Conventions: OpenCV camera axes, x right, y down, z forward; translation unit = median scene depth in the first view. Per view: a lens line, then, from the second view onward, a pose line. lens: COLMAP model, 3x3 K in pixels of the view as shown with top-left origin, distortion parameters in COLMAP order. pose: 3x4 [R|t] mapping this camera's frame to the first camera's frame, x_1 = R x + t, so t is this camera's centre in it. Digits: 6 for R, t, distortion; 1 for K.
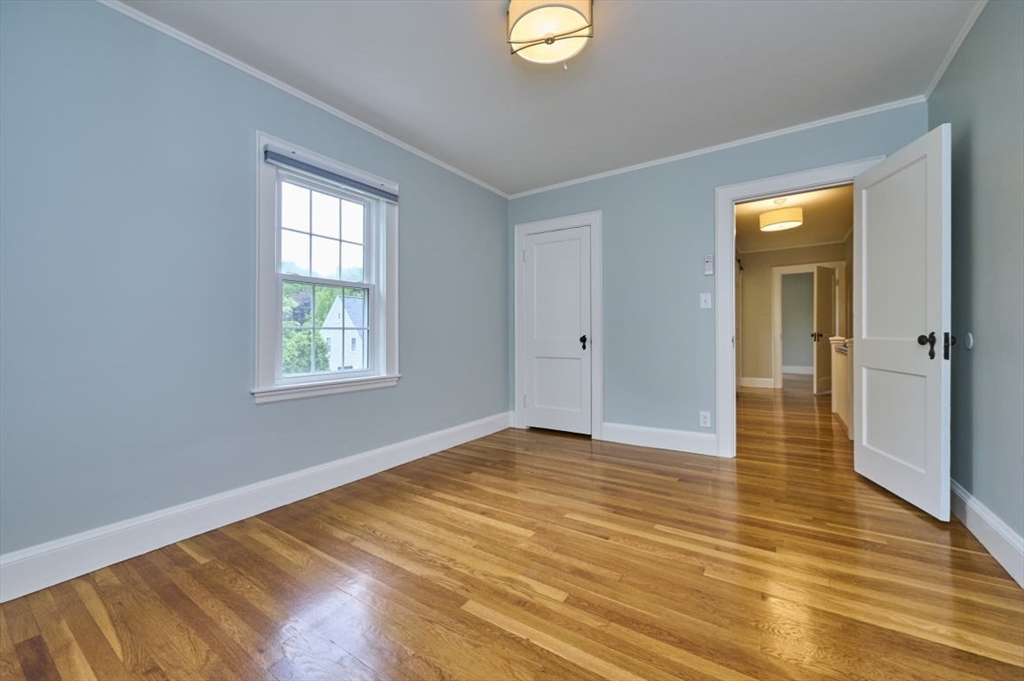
lens RADIAL K [[405.3, 0, 506.1], [0, 405.3, 339.9], [0, 0, 1]] dist [-0.000794, -0.000187]
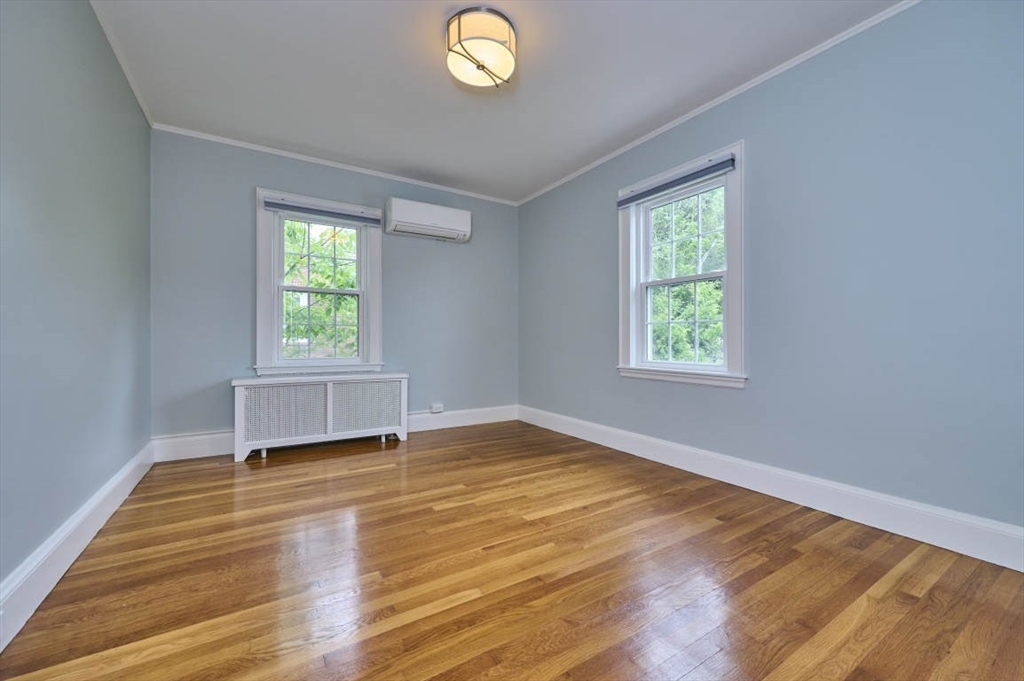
lens RADIAL K [[405.3, 0, 506.1], [0, 405.3, 339.9], [0, 0, 1]] dist [-0.000794, -0.000187]
pose [[-0.397748, 0.004281, -0.917485, 0.993827], [-0.012752, 0.999867, 0.010194, 0.020633], [0.917406, 0.015754, -0.397640, 1.321824]]
